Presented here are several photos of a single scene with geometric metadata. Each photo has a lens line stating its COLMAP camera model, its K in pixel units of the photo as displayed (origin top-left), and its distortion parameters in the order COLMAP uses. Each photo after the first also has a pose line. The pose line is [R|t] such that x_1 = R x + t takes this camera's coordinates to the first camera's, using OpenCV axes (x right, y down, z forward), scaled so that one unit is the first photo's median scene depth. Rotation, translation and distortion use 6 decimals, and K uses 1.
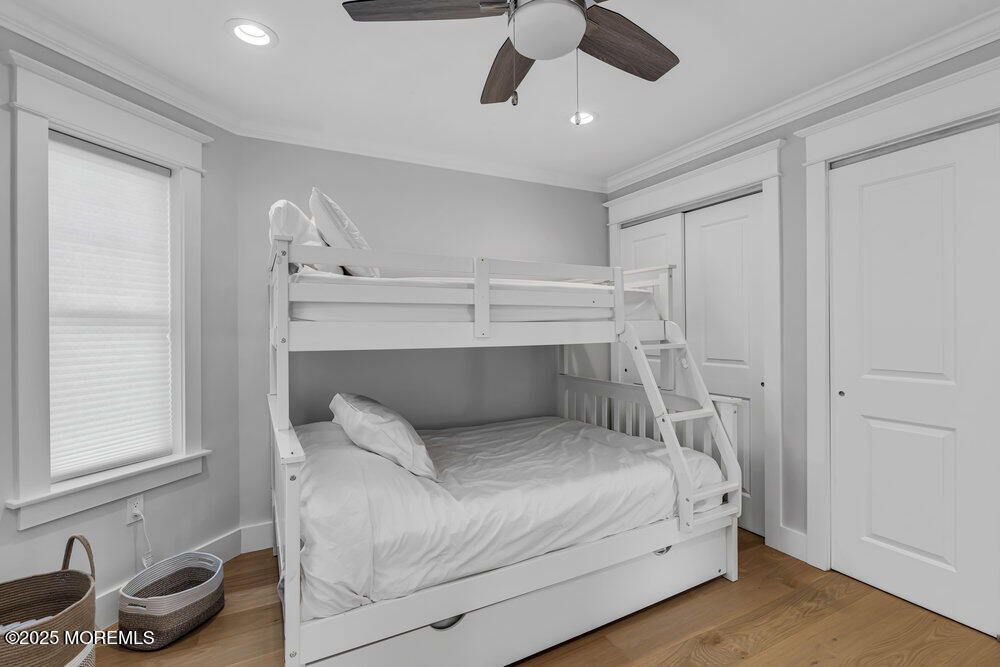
lens RADIAL K [[449.3, 0, 498.3], [0, 449.3, 326.2], [0, 0, 1]] dist [-0.011801, 0.000015]
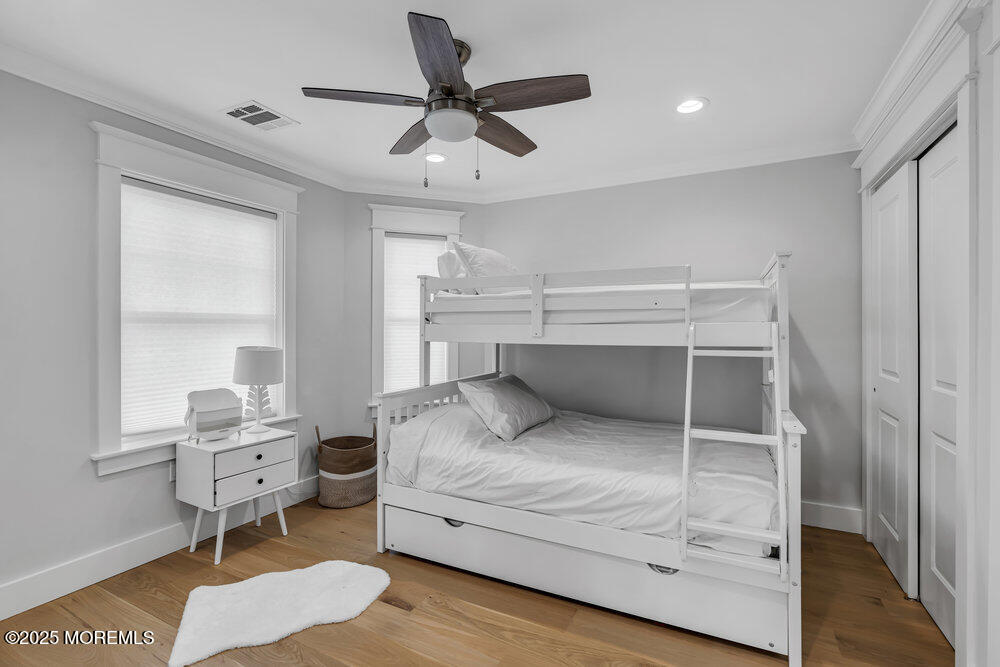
lens RADIAL K [[451.7, 0, 503.8], [0, 451.7, 328.4], [0, 0, 1]] dist [-0.000205, 0.000107]
pose [[0.589209, 0.002645, -0.807976, 1.031241], [-0.006395, 0.999979, -0.001390, 0.004670], [0.807955, 0.005986, 0.589213, 0.197669]]
